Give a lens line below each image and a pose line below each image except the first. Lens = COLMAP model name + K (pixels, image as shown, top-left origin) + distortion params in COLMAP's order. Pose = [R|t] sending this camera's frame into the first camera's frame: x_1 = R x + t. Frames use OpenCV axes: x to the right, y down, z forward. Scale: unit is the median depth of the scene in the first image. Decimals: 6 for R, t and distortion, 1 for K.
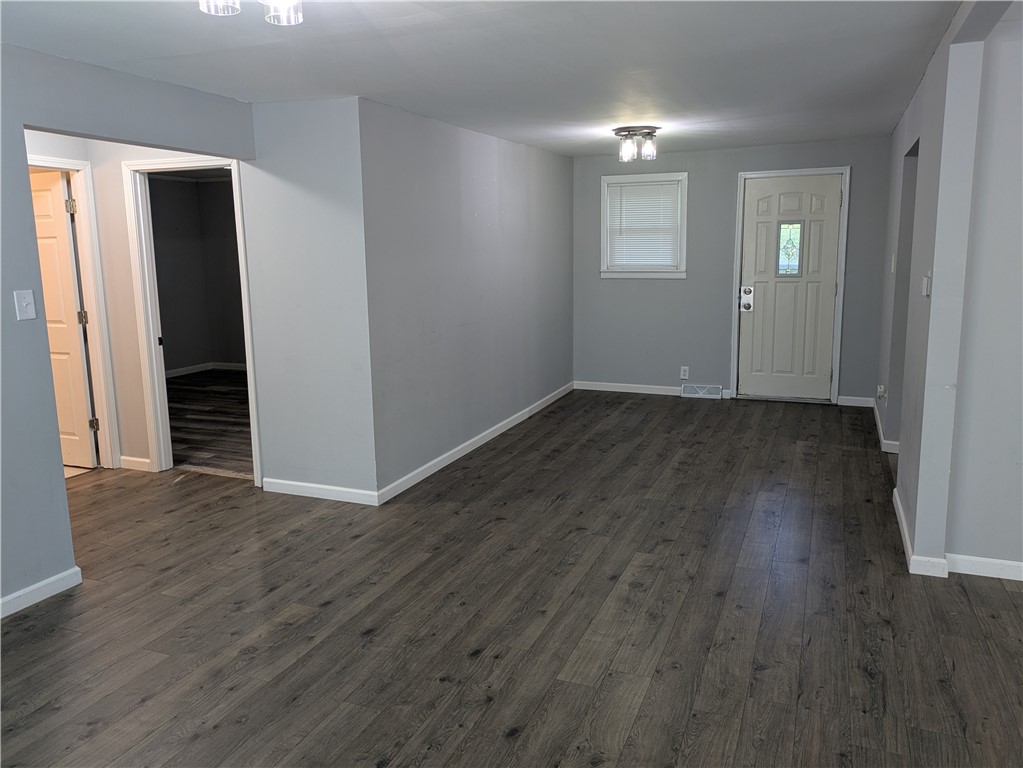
lens RADIAL K [[754.6, 0, 511.5], [0, 754.6, 384.0], [0, 0, 1]] dist [0.000449, 0.000139]
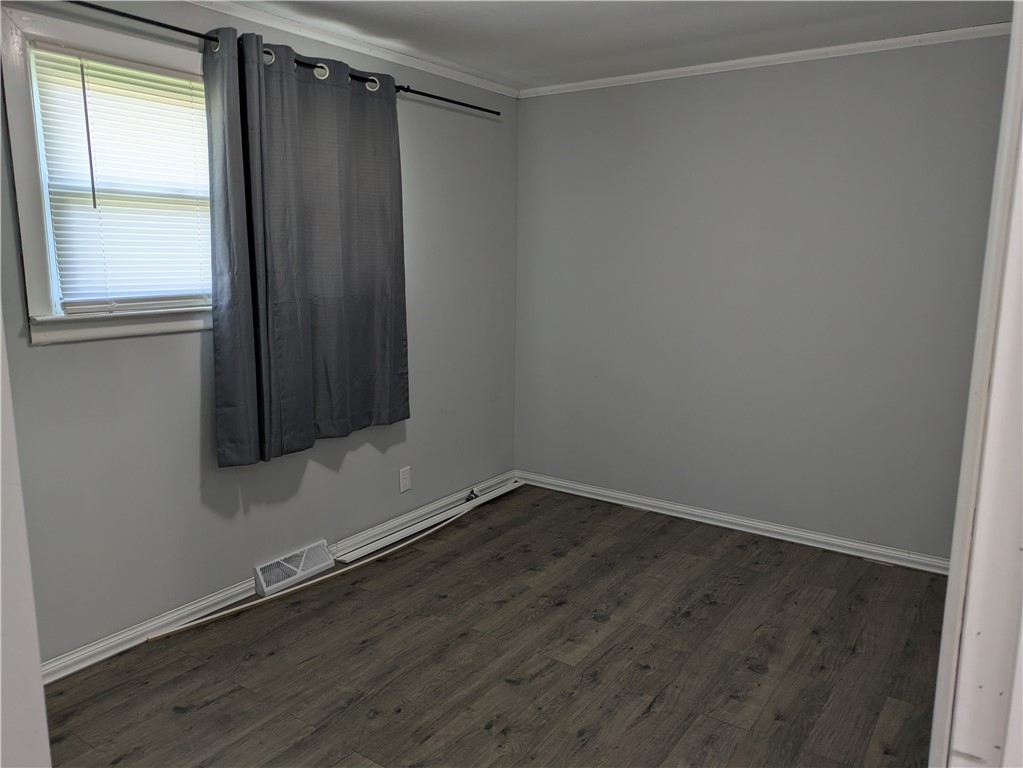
lens RADIAL K [[754.6, 0, 511.5], [0, 754.6, 384.0], [0, 0, 1]] dist [0.000449, 0.000139]
pose [[-0.977564, -0.028607, 0.208687, -0.218261], [0.041895, 0.944535, 0.325729, -0.283250], [-0.206430, 0.327164, -0.922145, 1.713786]]
